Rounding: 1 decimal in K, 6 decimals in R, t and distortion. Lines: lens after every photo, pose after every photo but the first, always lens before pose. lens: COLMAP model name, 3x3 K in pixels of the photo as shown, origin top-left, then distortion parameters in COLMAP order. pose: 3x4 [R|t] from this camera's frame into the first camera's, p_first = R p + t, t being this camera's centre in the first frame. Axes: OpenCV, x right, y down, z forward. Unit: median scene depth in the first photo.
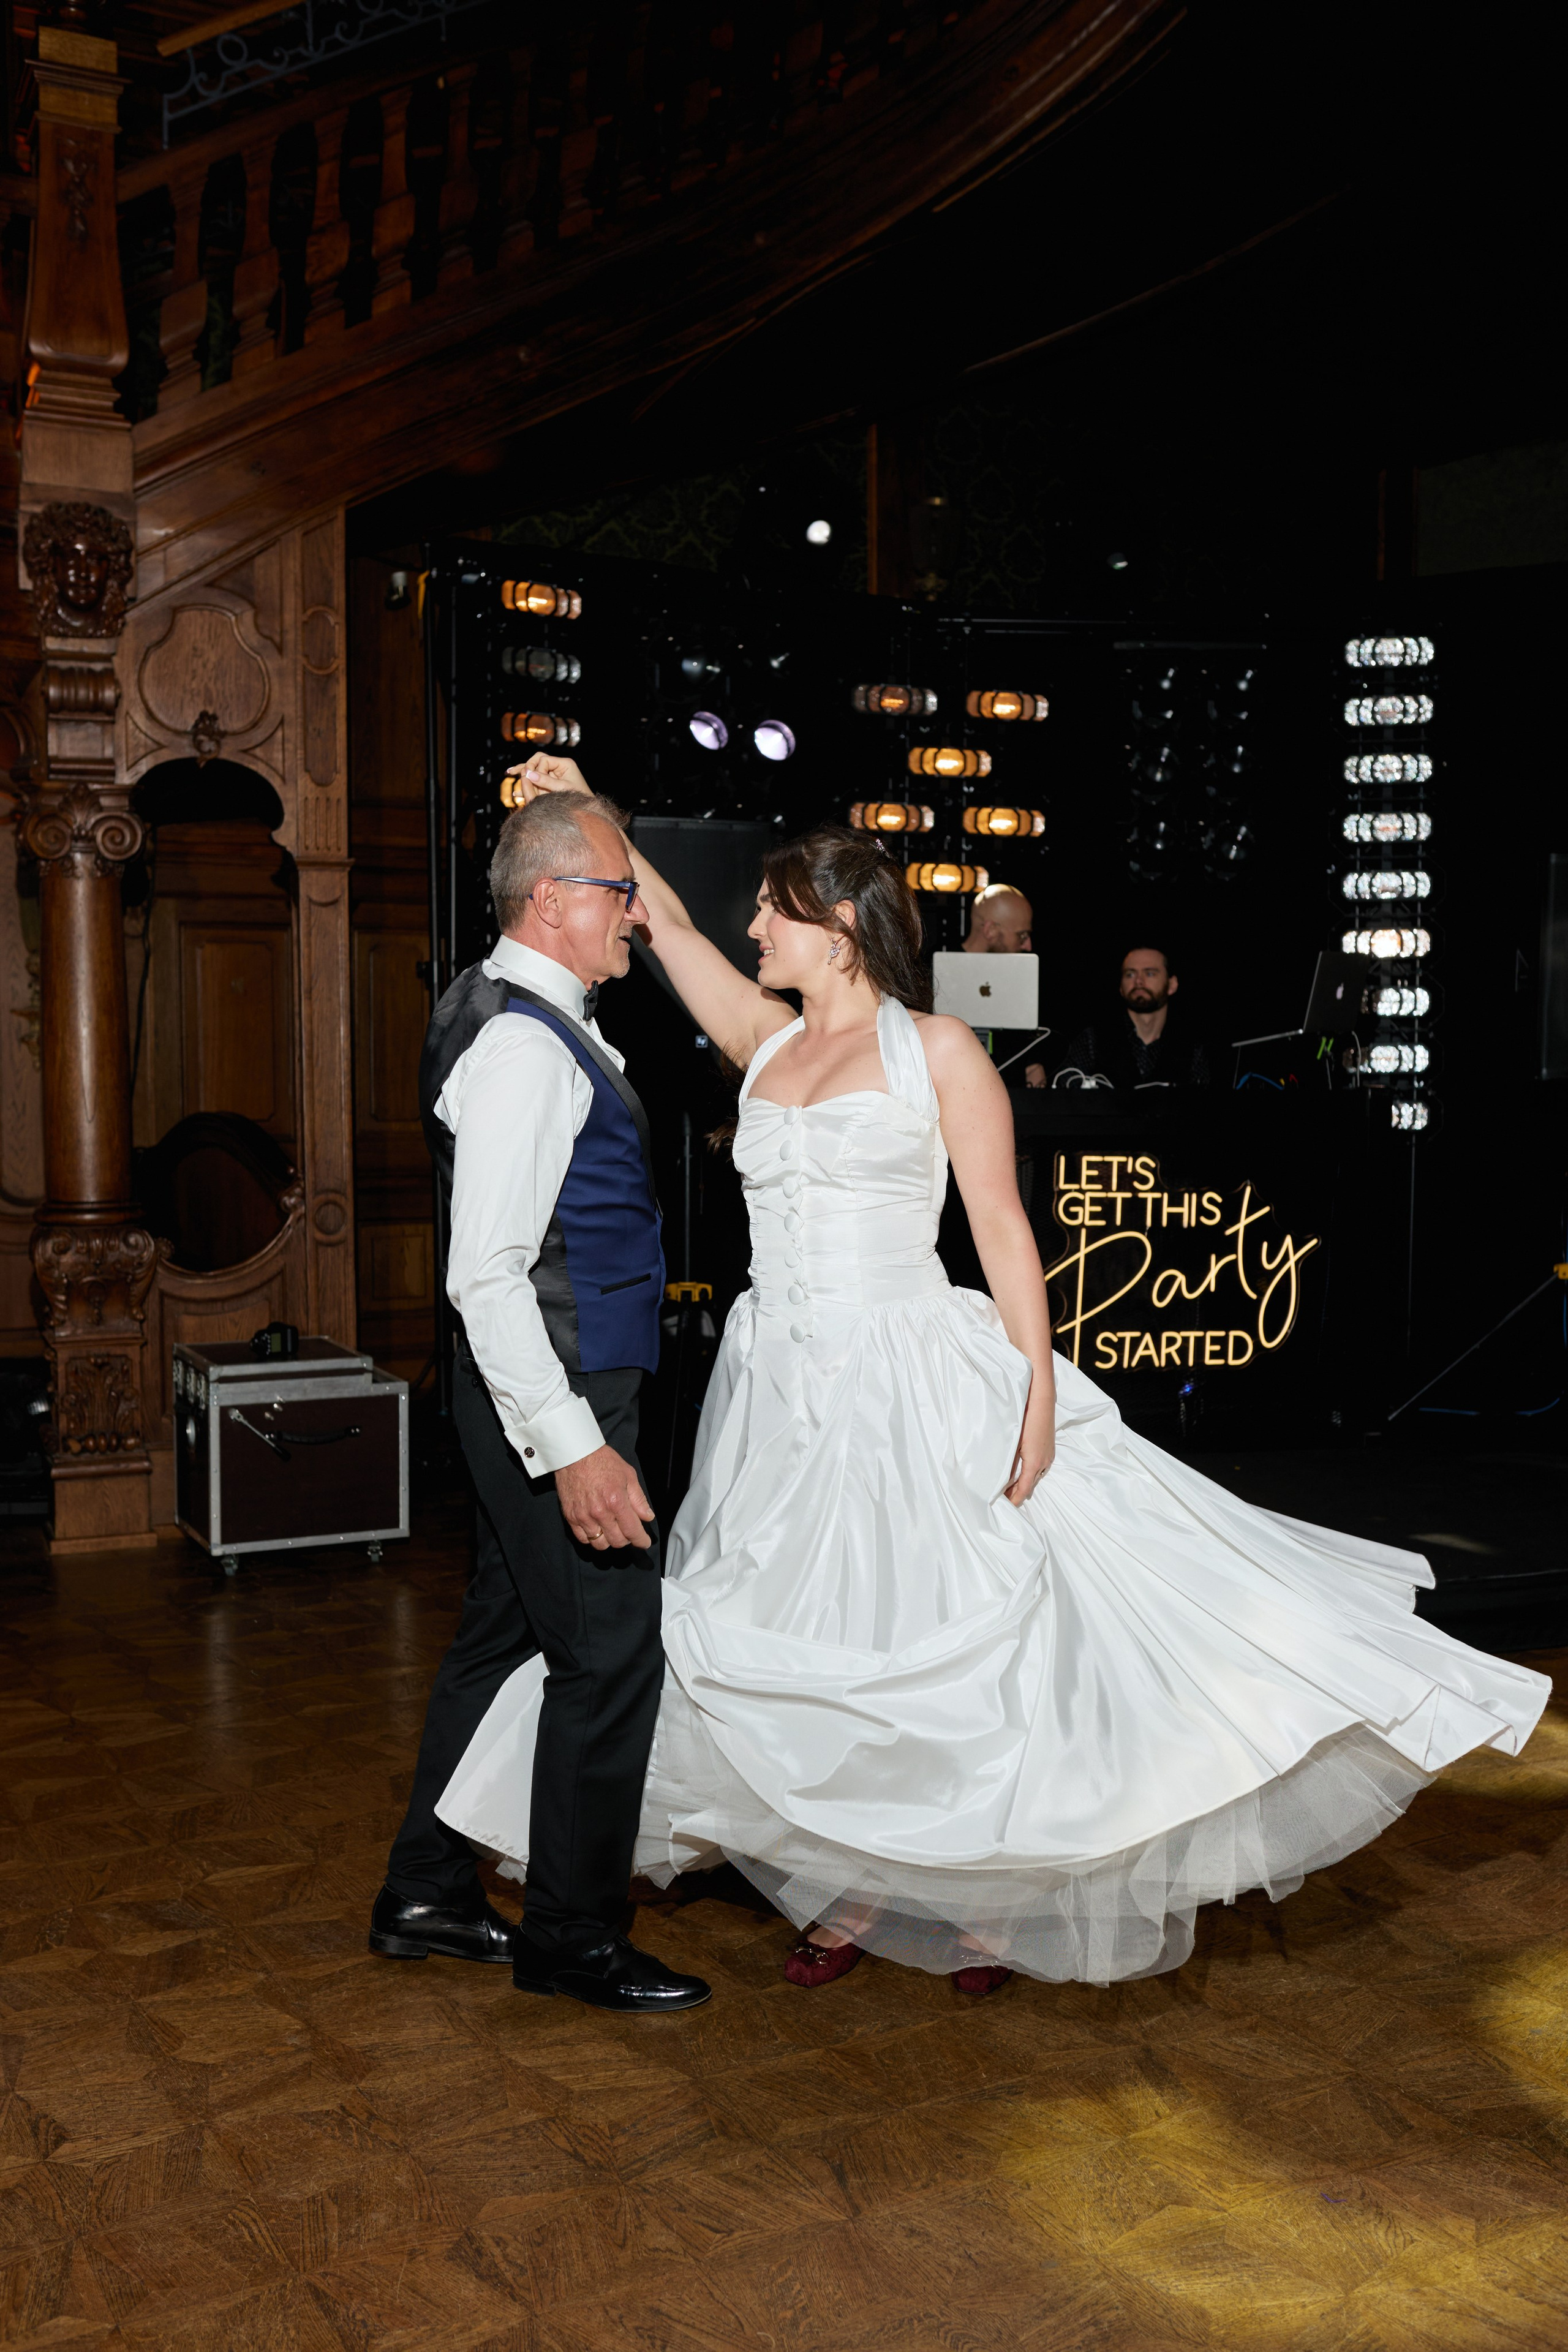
lens RADIAL K [[2366.6, 0, 785.6], [0, 2366.6, 1226.5], [0, 0, 1]] dist [-0.095063, 0.239102]
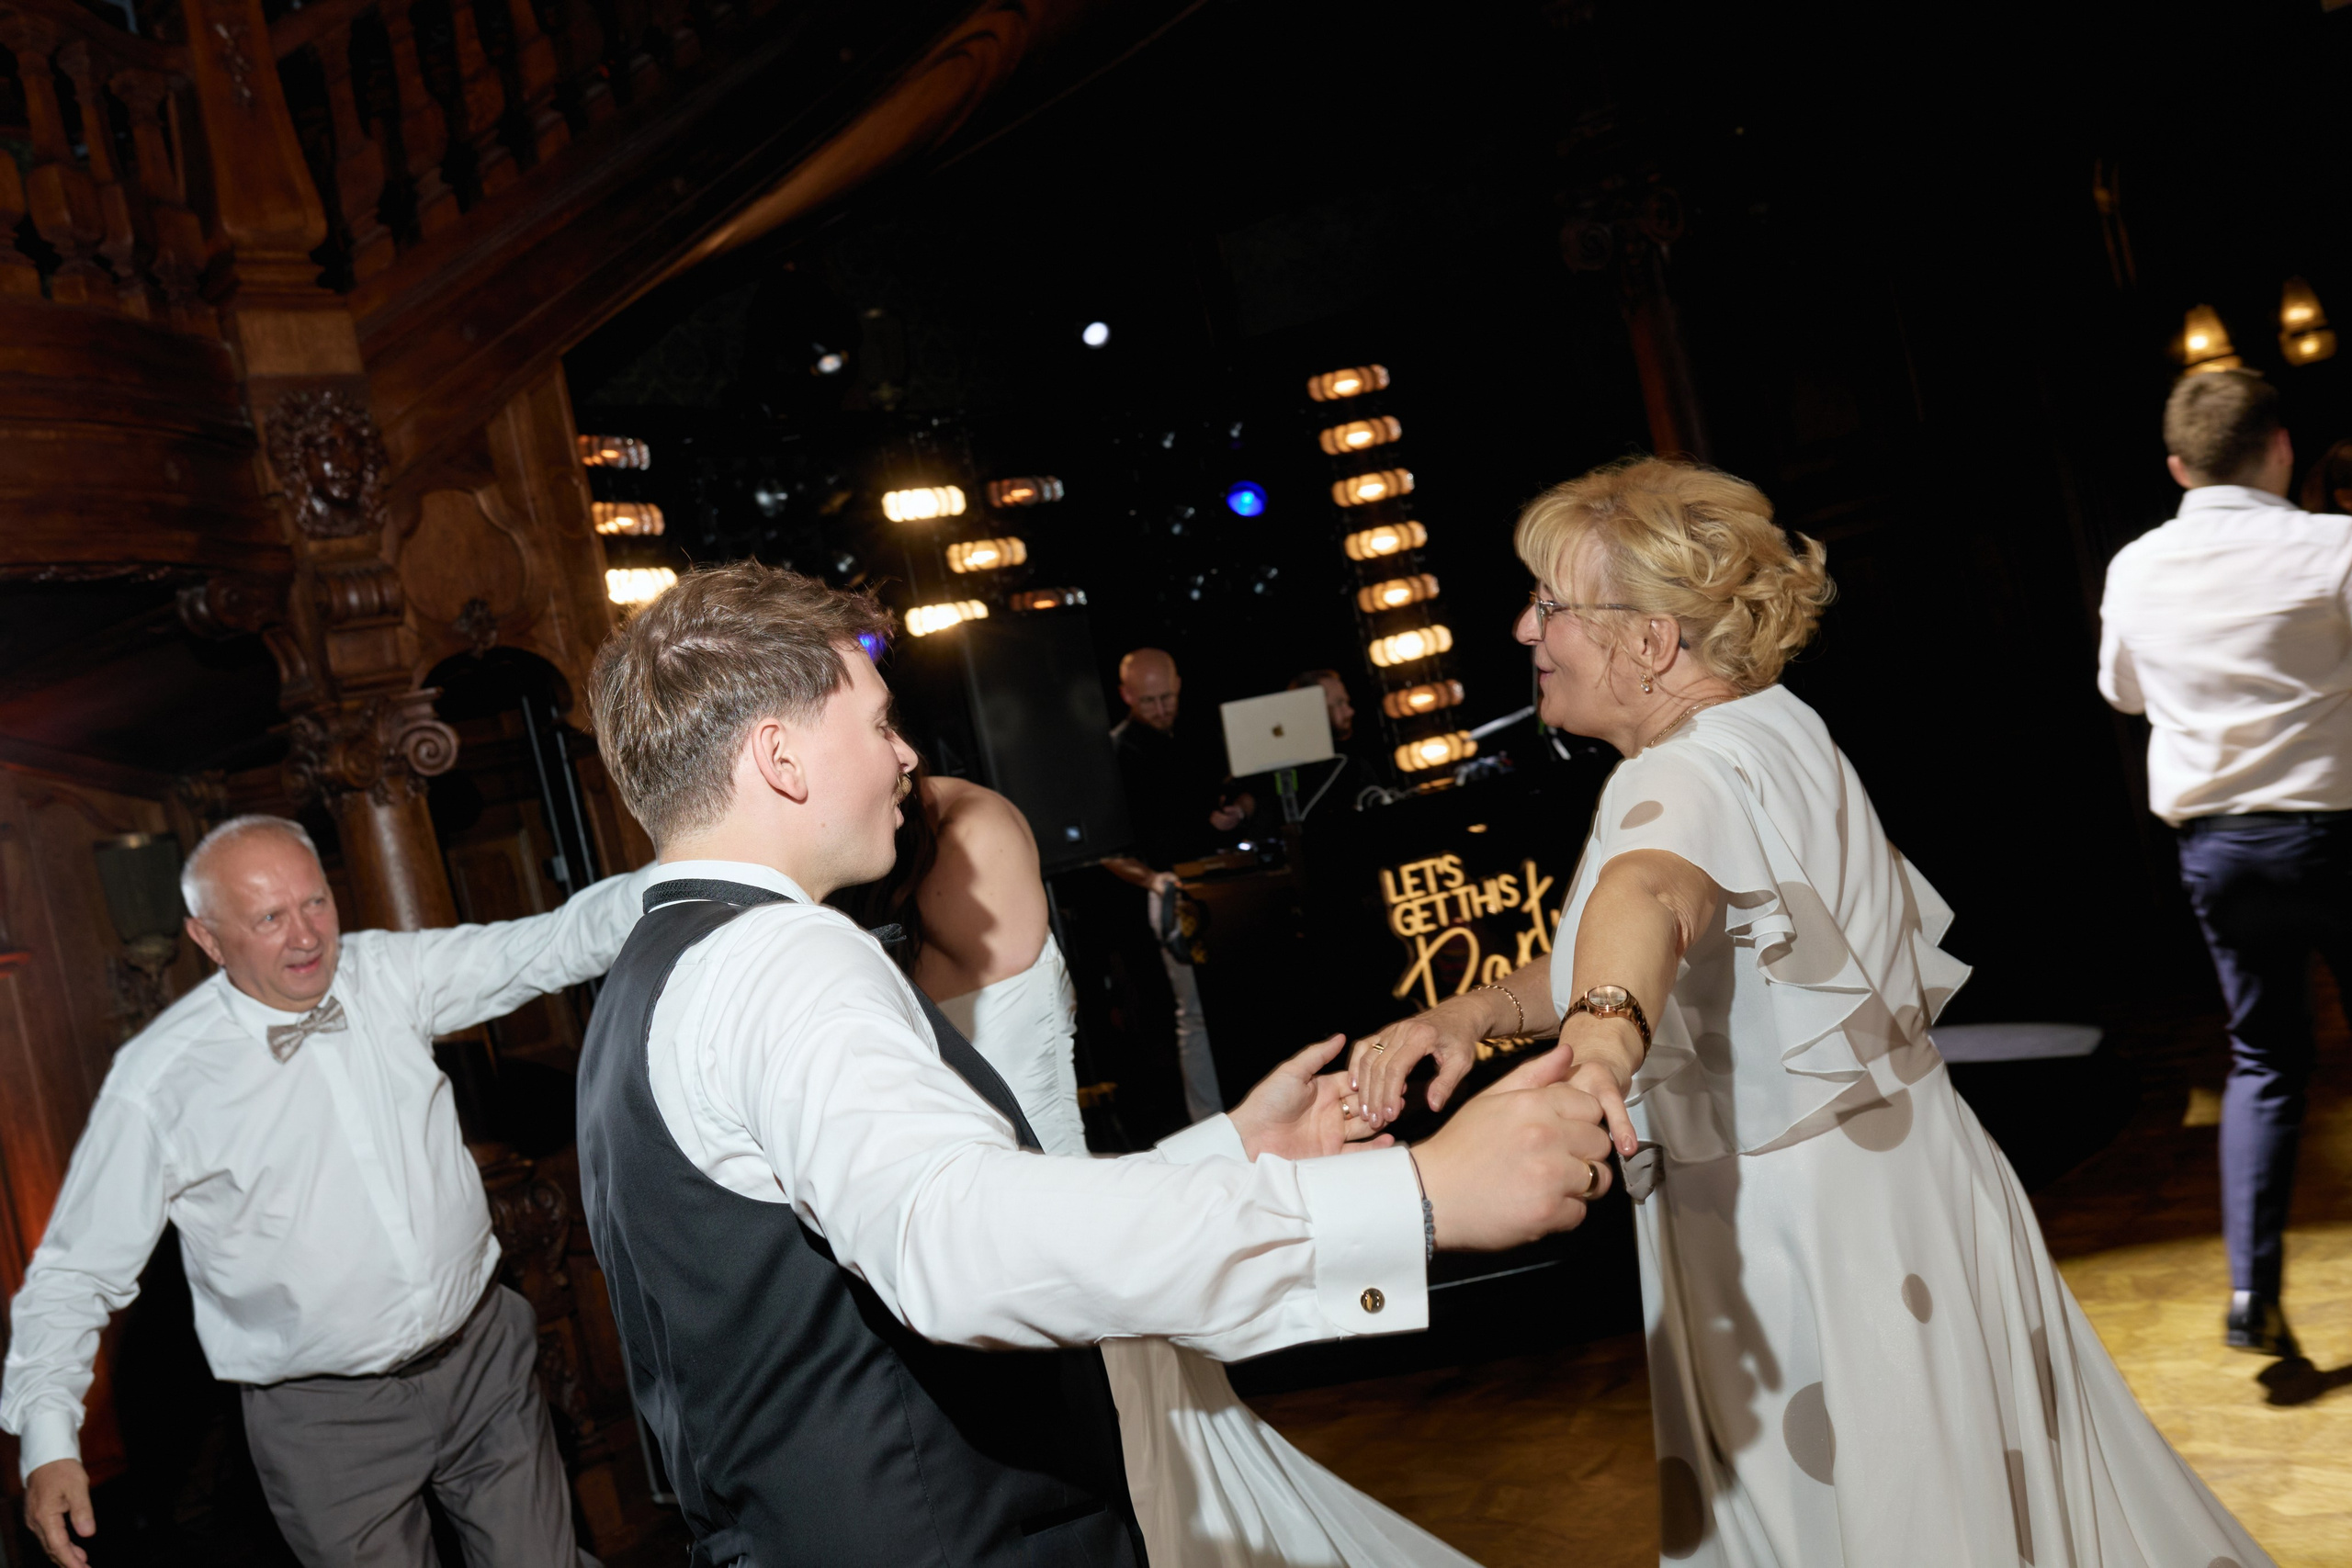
lens RADIAL K [[2366.3, 0, 1176.0], [0, 2366.3, 784.0], [0, 0, 1]] dist [-0.095063, 0.239102]
pose [[0.894938, -0.210976, 0.393160, -0.357189], [0.256509, 0.964255, -0.066450, -0.021710], [-0.365087, 0.160318, 0.917066, 0.089075]]
